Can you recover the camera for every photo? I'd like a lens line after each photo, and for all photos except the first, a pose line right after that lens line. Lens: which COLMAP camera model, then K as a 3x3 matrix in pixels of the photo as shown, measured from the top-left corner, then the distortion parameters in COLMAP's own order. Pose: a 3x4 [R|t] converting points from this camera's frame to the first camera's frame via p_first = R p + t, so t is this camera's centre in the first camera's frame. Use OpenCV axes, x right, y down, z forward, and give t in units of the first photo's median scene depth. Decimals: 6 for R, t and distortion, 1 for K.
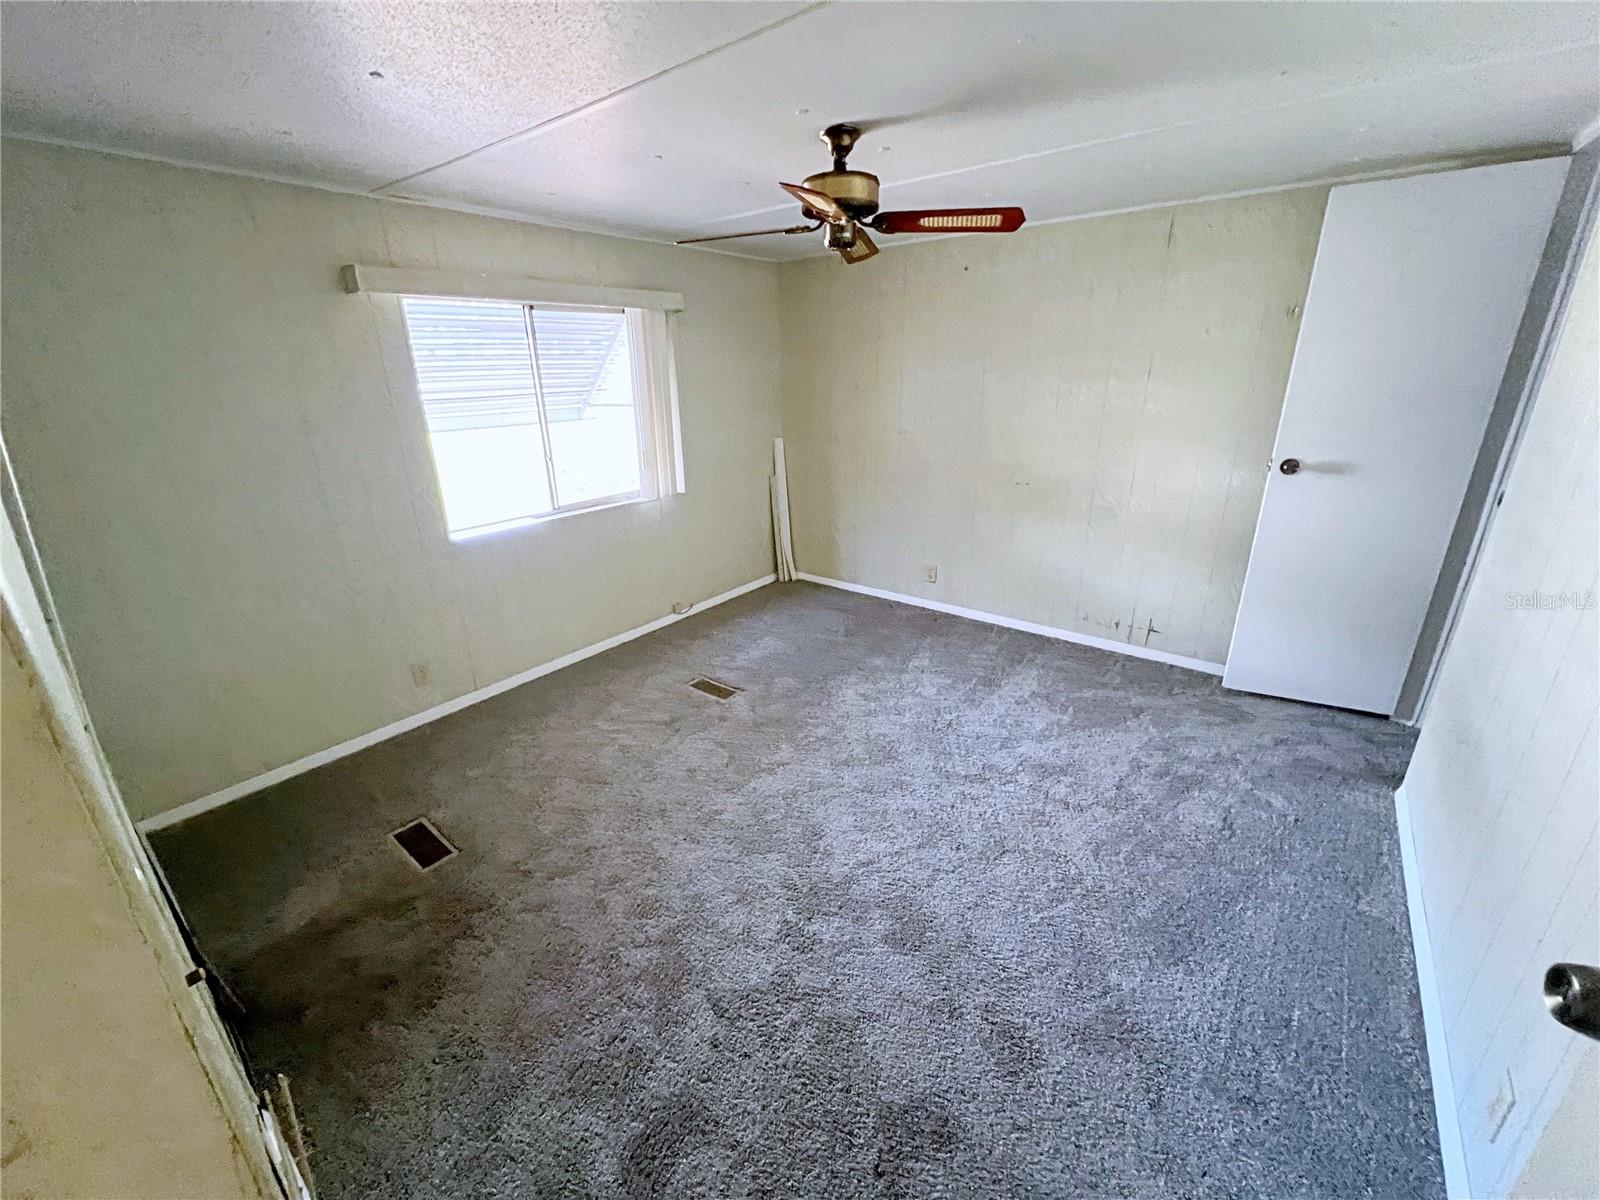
lens RADIAL K [[644.1, 0, 793.9], [0, 644.1, 596.2], [0, 0, 1]] dist [0.000016, 0.000320]
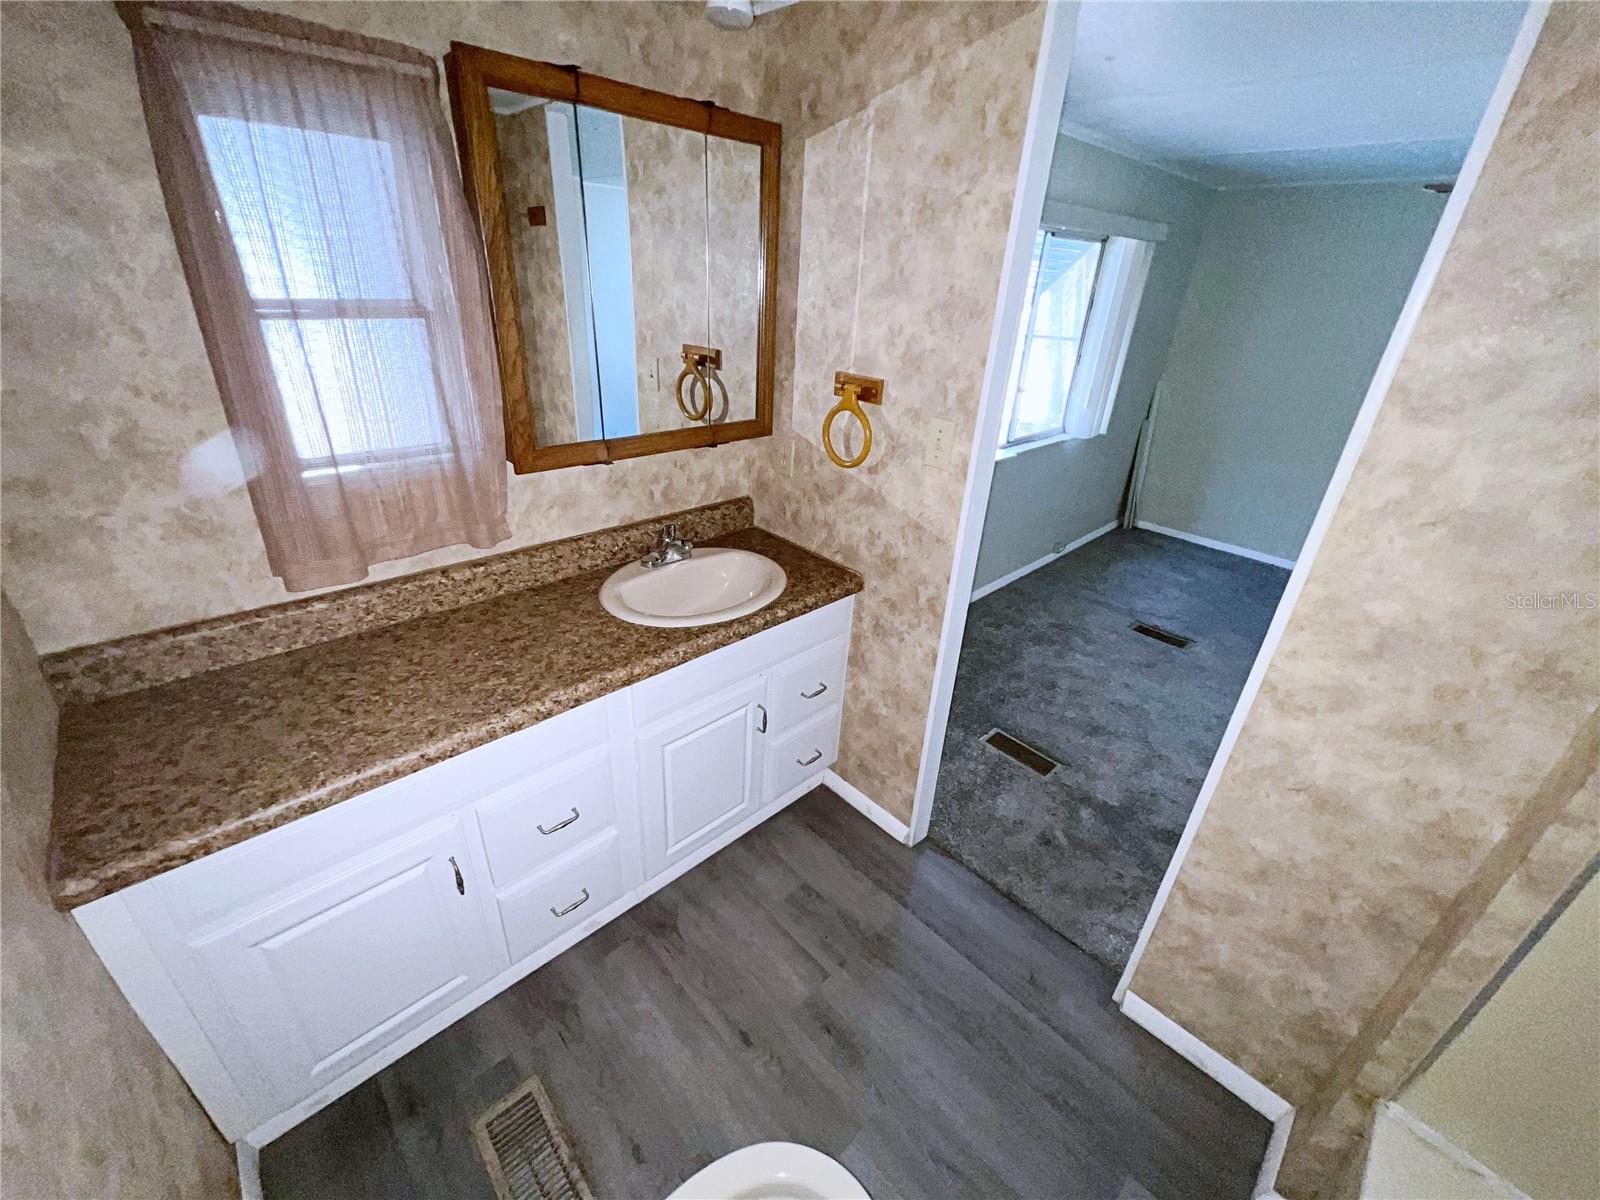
lens RADIAL K [[640.8, 0, 800.9], [0, 640.8, 608.6], [0, 0, 1]] dist [-0.051023, 0.000047]
pose [[0.988235, 0.117733, -0.097620, -0.627136], [-0.103838, 0.985125, 0.136914, 0.025969], [0.112287, -0.125166, 0.985761, -0.055018]]
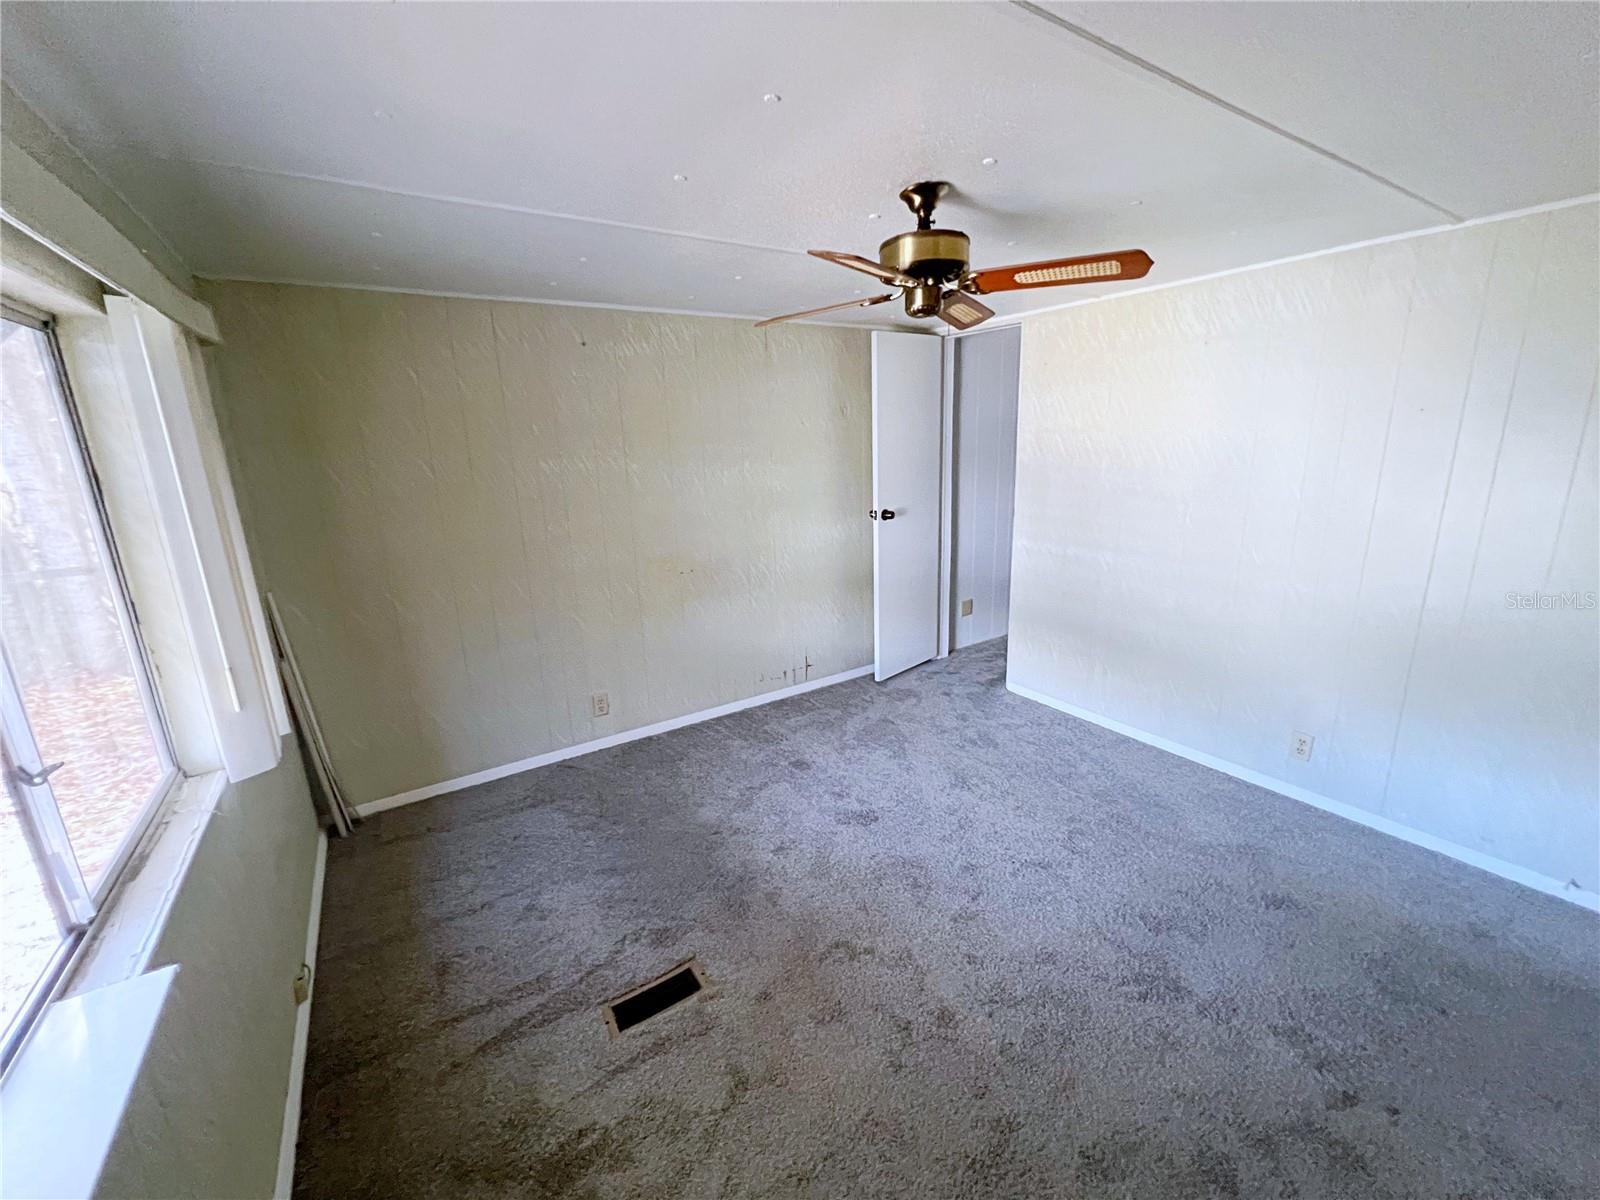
lens RADIAL K [[640.9, 0, 795.3], [0, 640.9, 595.0], [0, 0, 1]] dist [-0.001876, 0.000352]
pose [[0.315274, -0.214667, 0.924403, -0.560210], [0.343679, 0.933787, 0.099632, -0.213327], [-0.884583, 0.286286, 0.368175, 0.610752]]
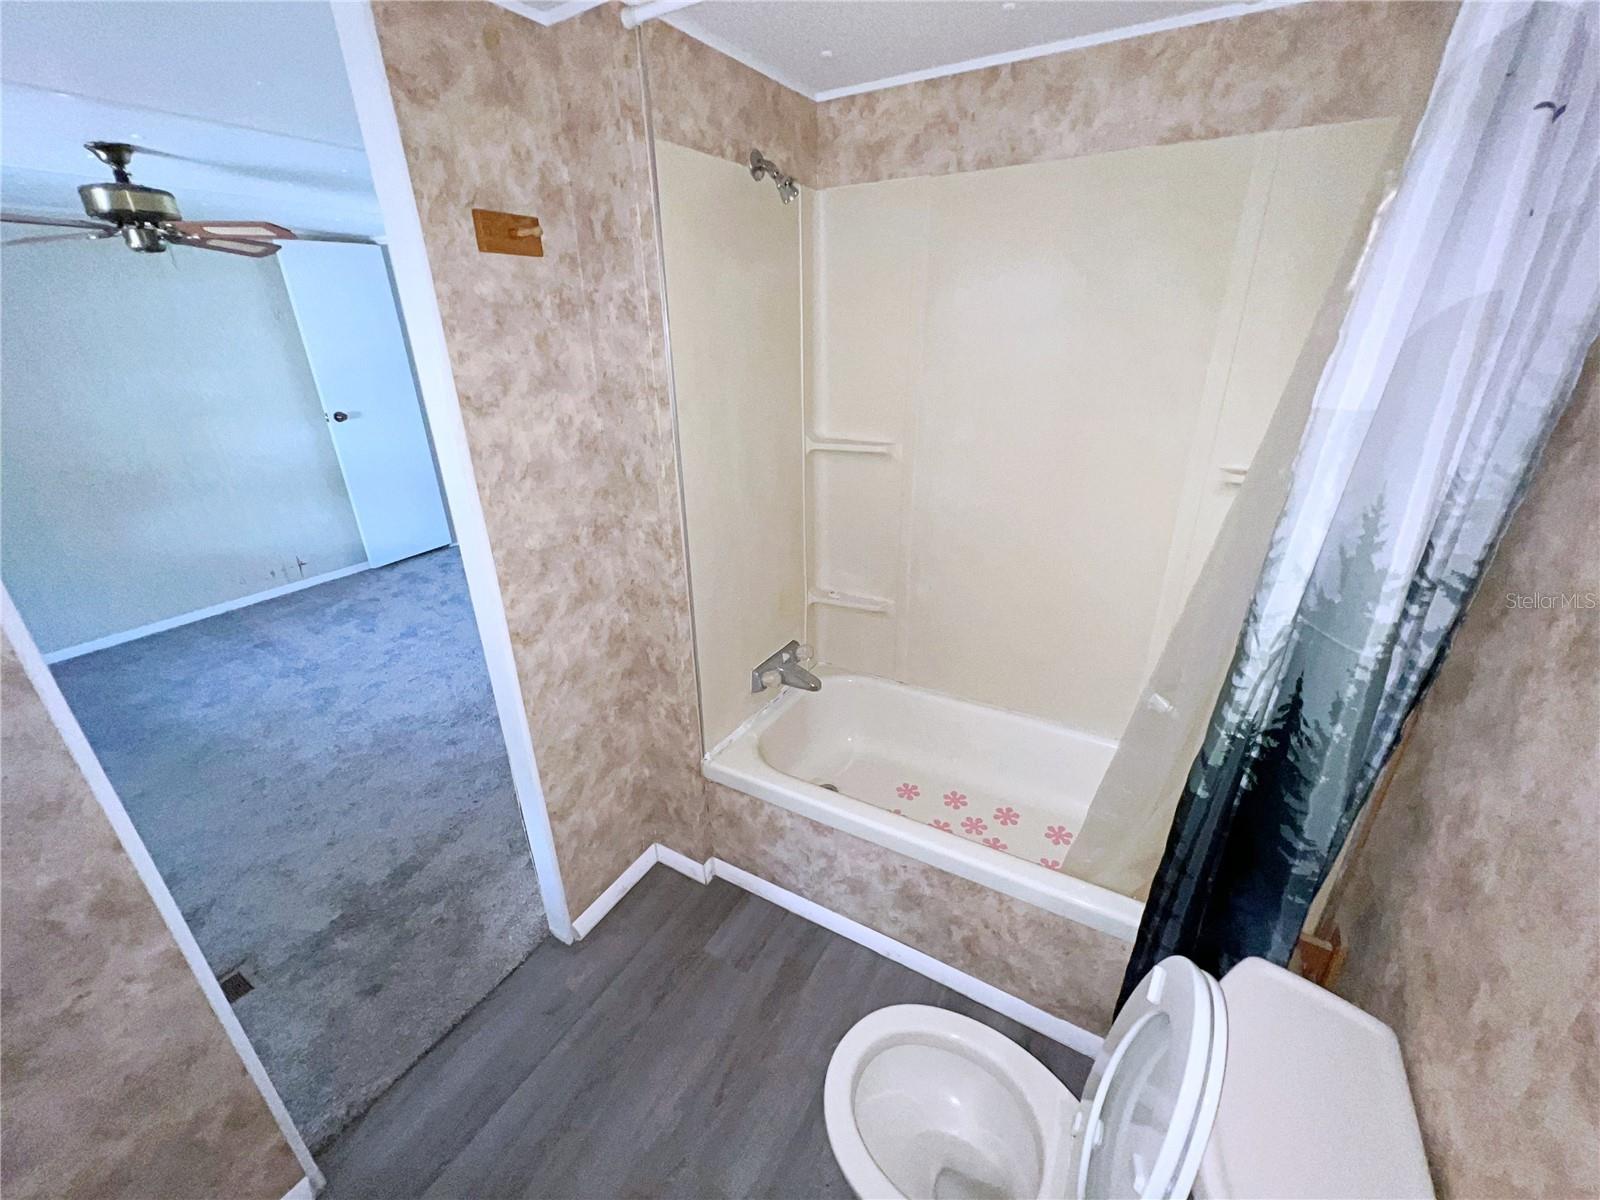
lens RADIAL K [[644.1, 0, 793.9], [0, 644.1, 596.2], [0, 0, 1]] dist [0.000016, 0.000320]
pose [[-0.134080, -0.363600, 0.921855, -0.848222], [0.354232, 0.851206, 0.387257, -0.046493], [-0.925495, 0.378475, 0.014669, 0.118270]]
